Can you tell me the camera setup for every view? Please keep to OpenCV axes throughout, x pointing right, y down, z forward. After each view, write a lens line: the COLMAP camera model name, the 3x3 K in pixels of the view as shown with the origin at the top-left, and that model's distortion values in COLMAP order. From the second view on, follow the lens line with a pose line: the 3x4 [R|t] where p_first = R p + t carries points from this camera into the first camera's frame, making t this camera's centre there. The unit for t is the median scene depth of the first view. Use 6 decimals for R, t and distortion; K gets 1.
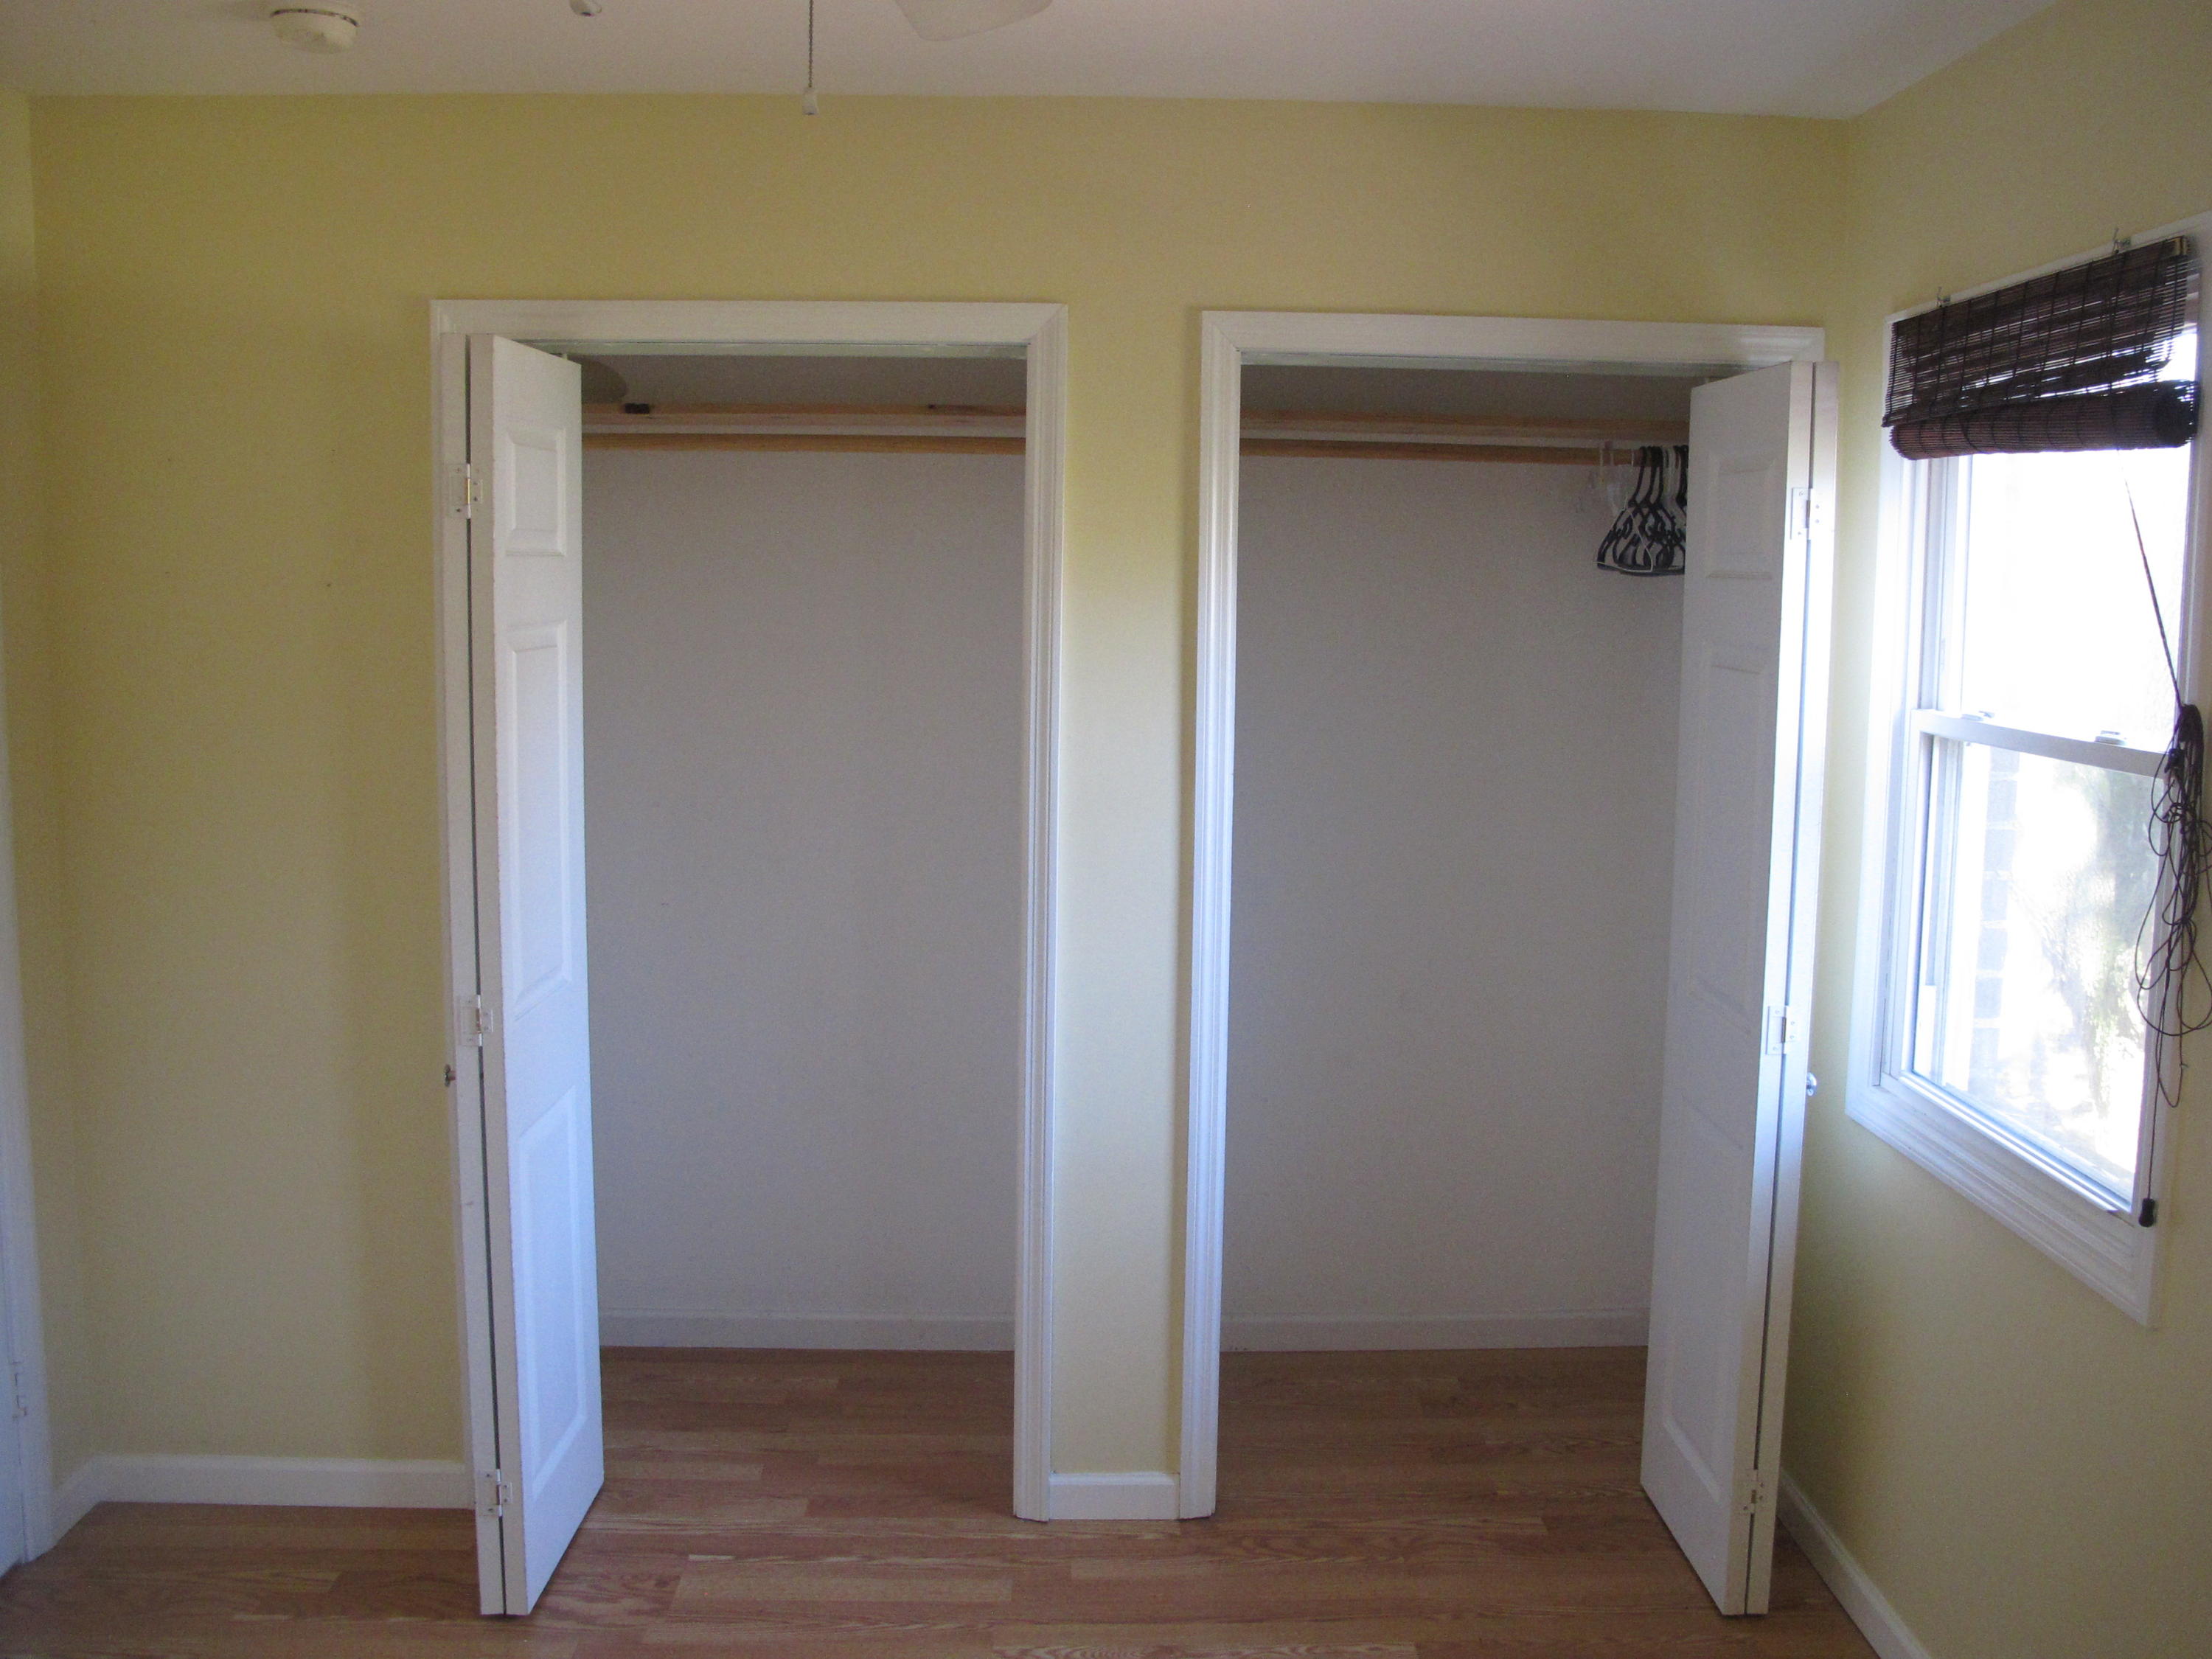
lens RADIAL K [[1865.9, 0, 1106.0], [0, 1865.9, 829.5], [0, 0, 1]] dist [-0.045244, -0.000633]
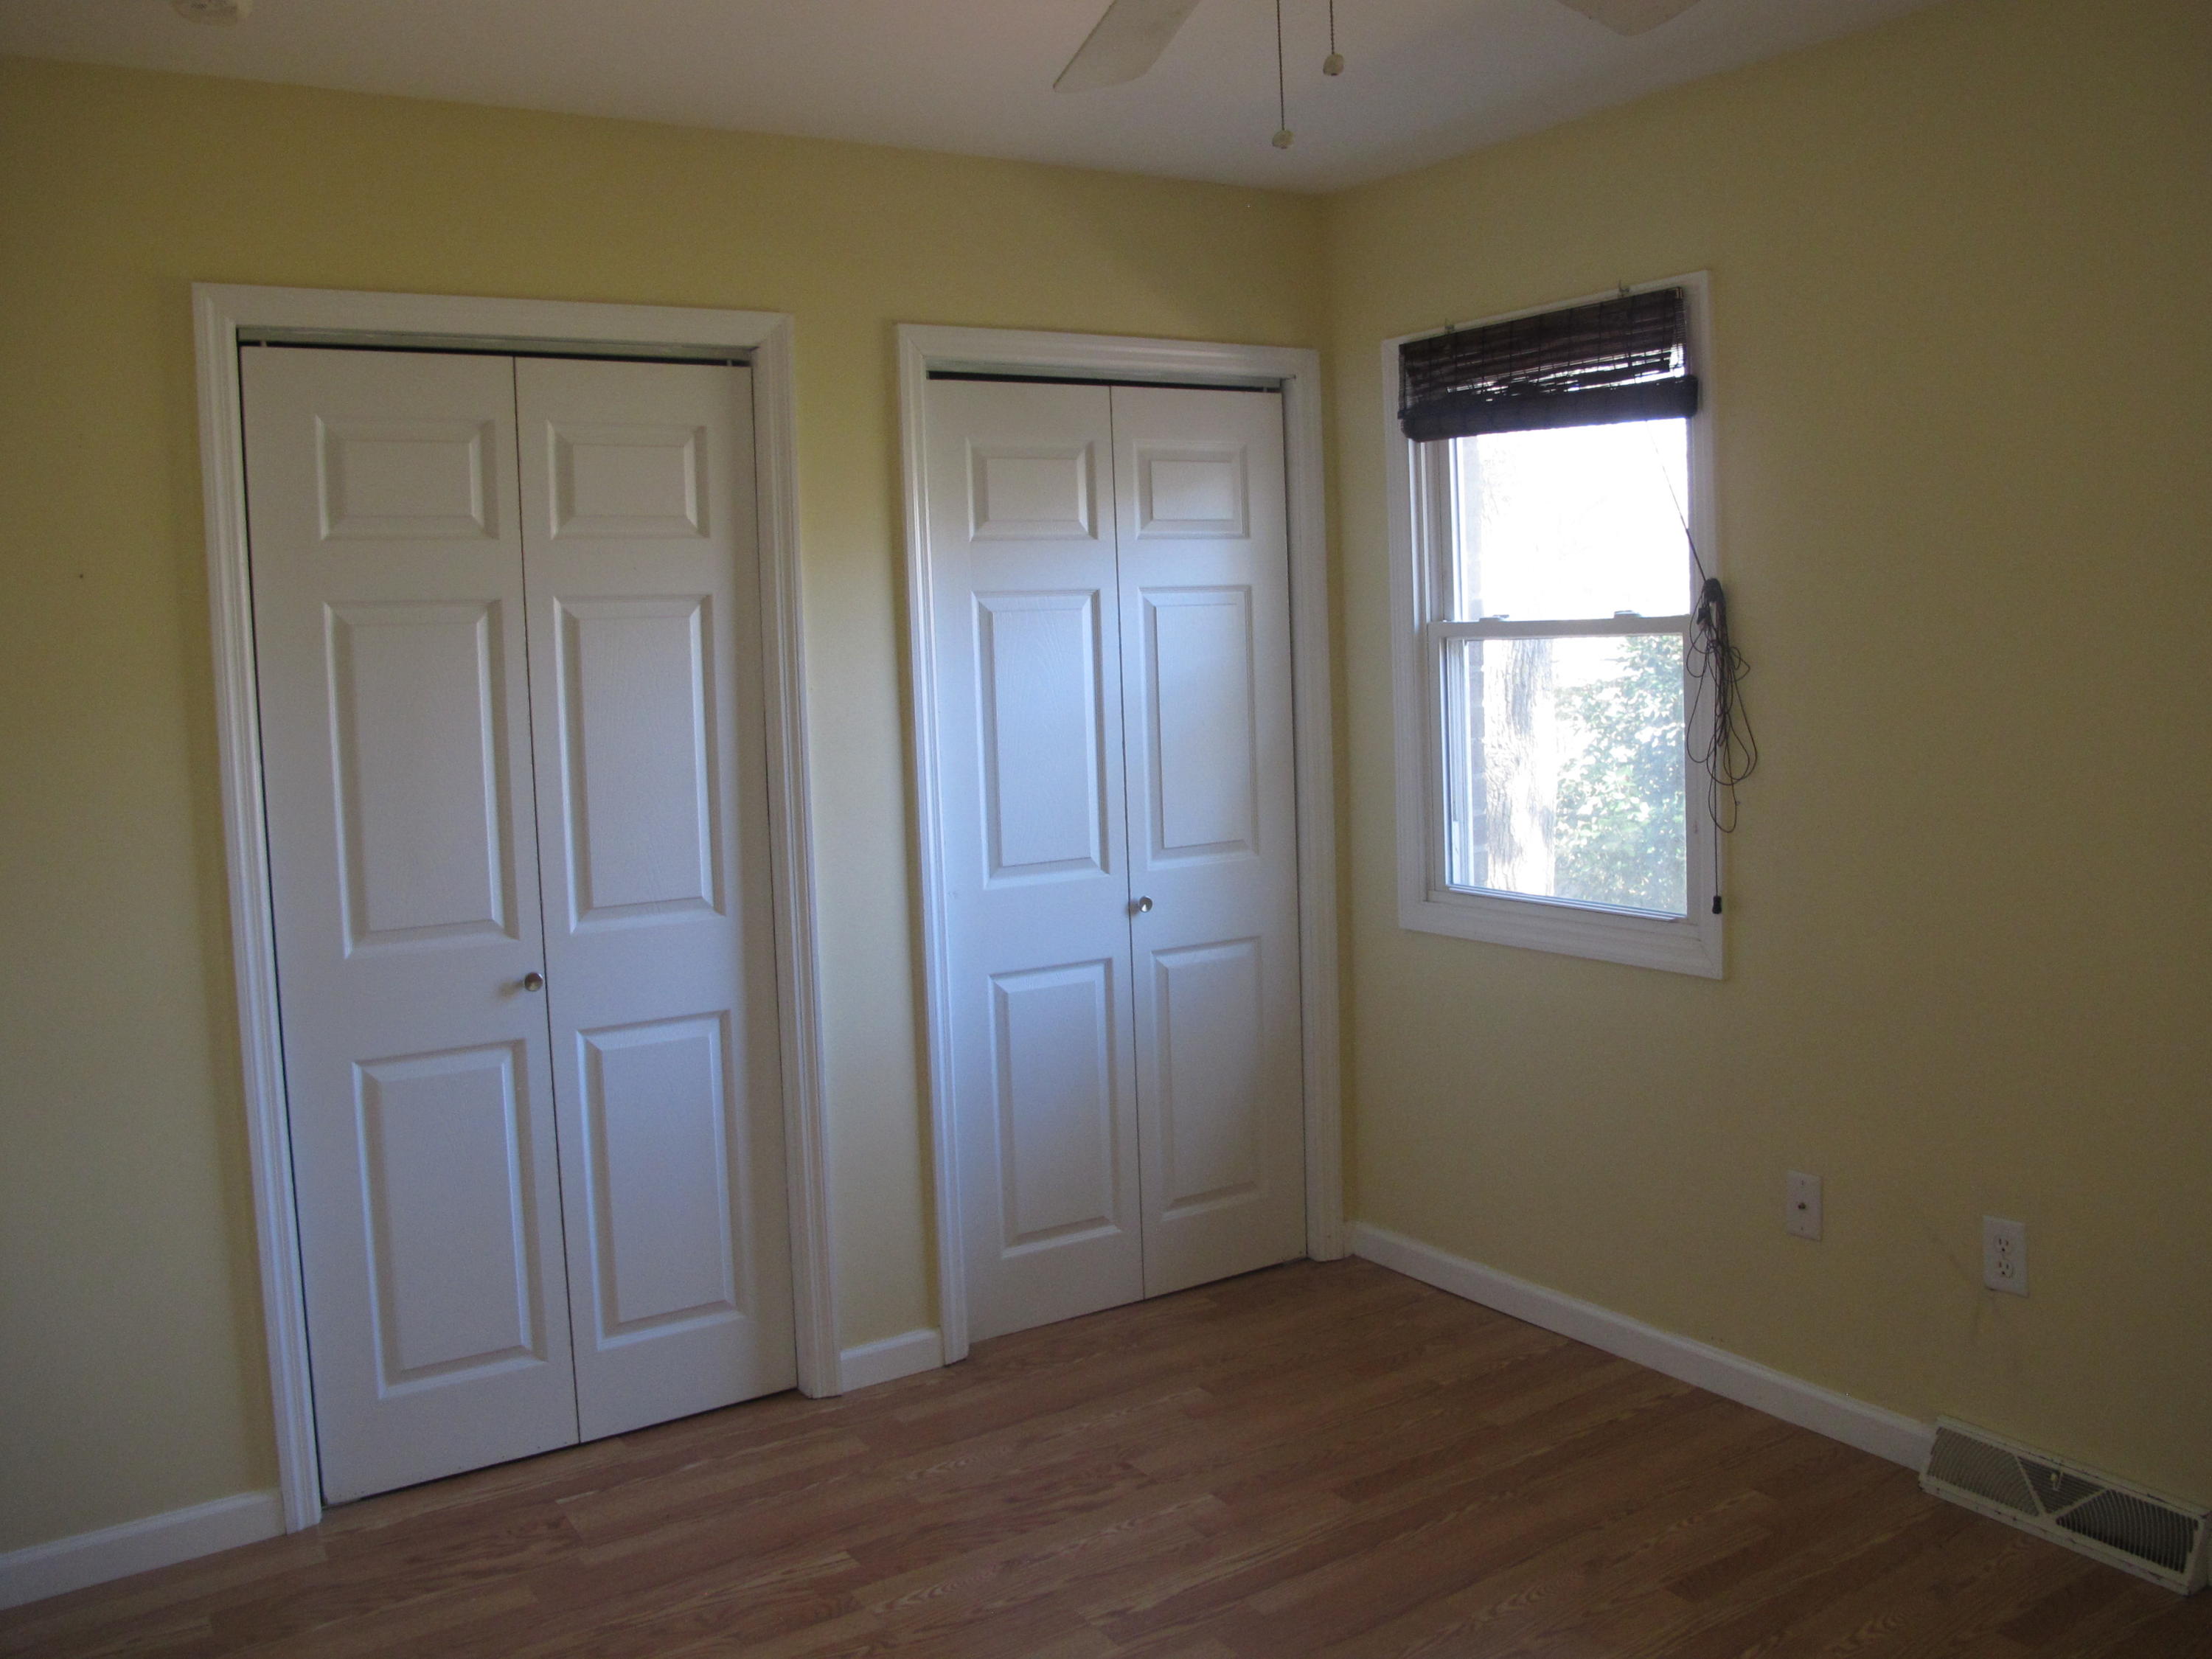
lens RADIAL K [[1905.1, 0, 1099.3], [0, 1905.1, 791.5], [0, 0, 1]] dist [-0.006204, 0.008148]
pose [[0.856924, -0.088693, 0.507754, -0.510373], [0.115004, 0.993151, -0.020607, 0.062885], [-0.502449, 0.076052, 0.861255, -0.101476]]
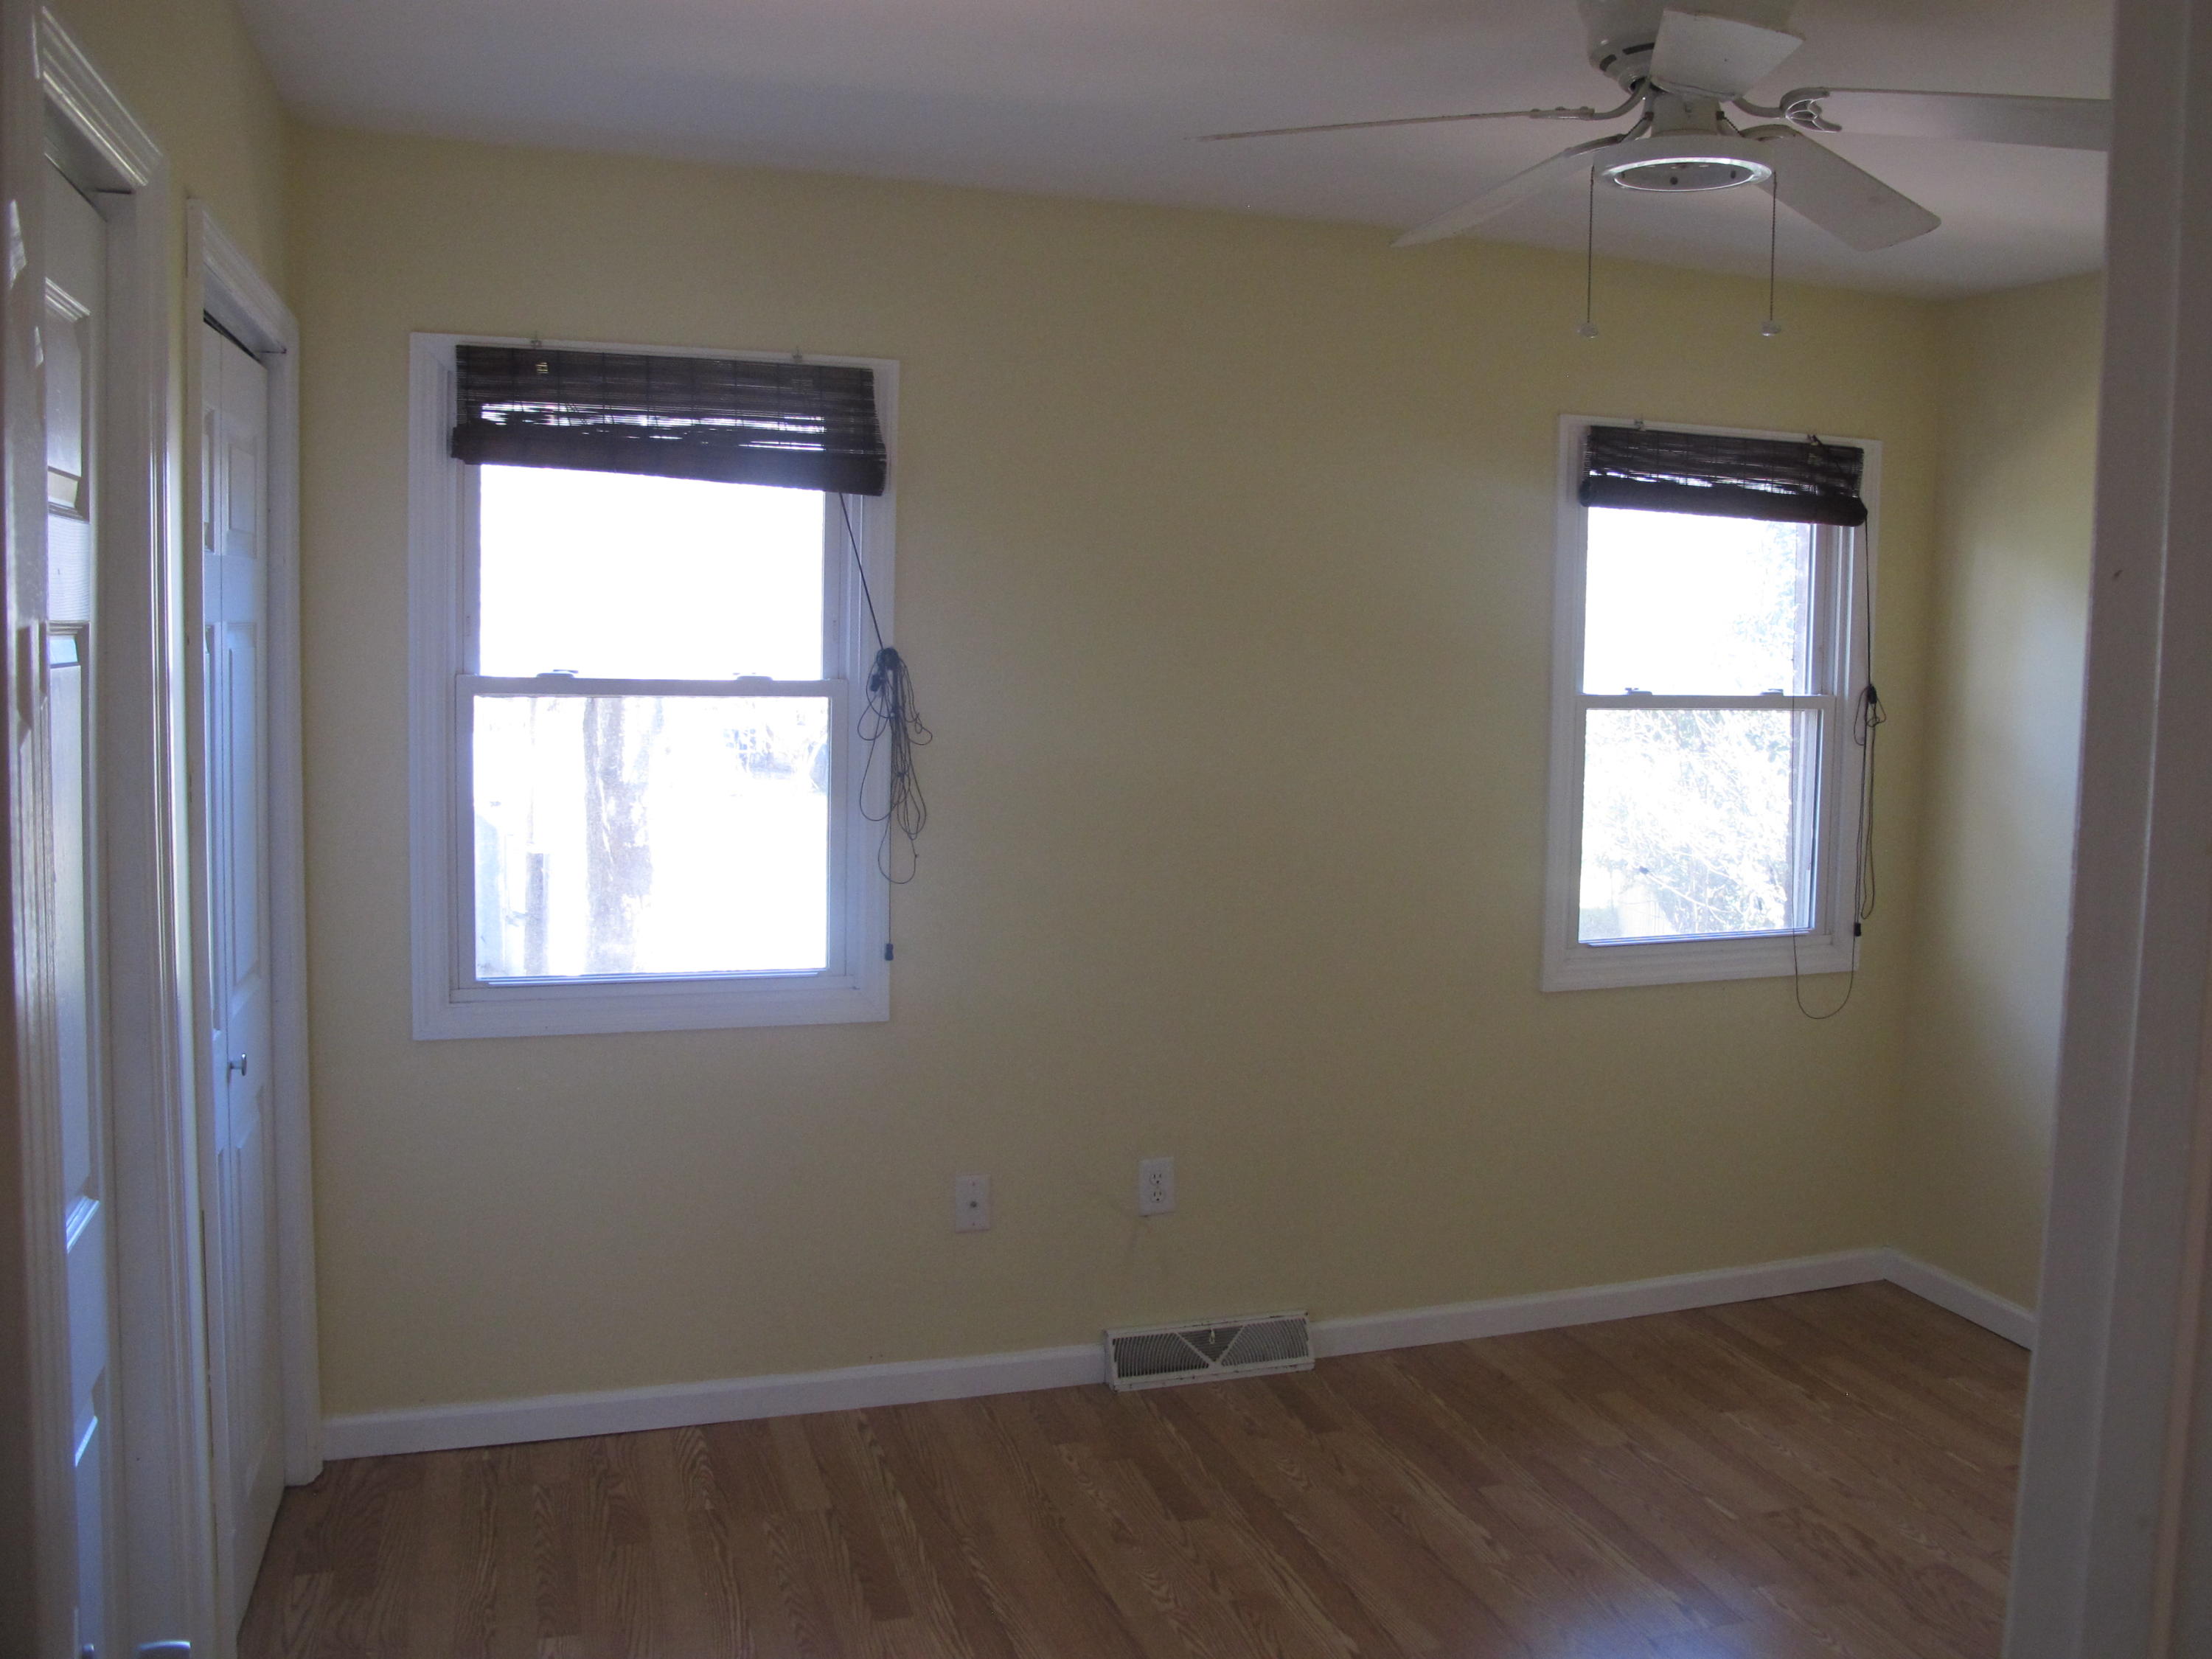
lens RADIAL K [[1865.9, 0, 1106.0], [0, 1865.9, 829.5], [0, 0, 1]] dist [-0.045244, -0.000633]
pose [[-0.269177, -0.098593, 0.958031, -0.813871], [0.104824, 0.985837, 0.130907, -0.076652], [-0.957369, 0.135662, -0.255029, 0.903314]]
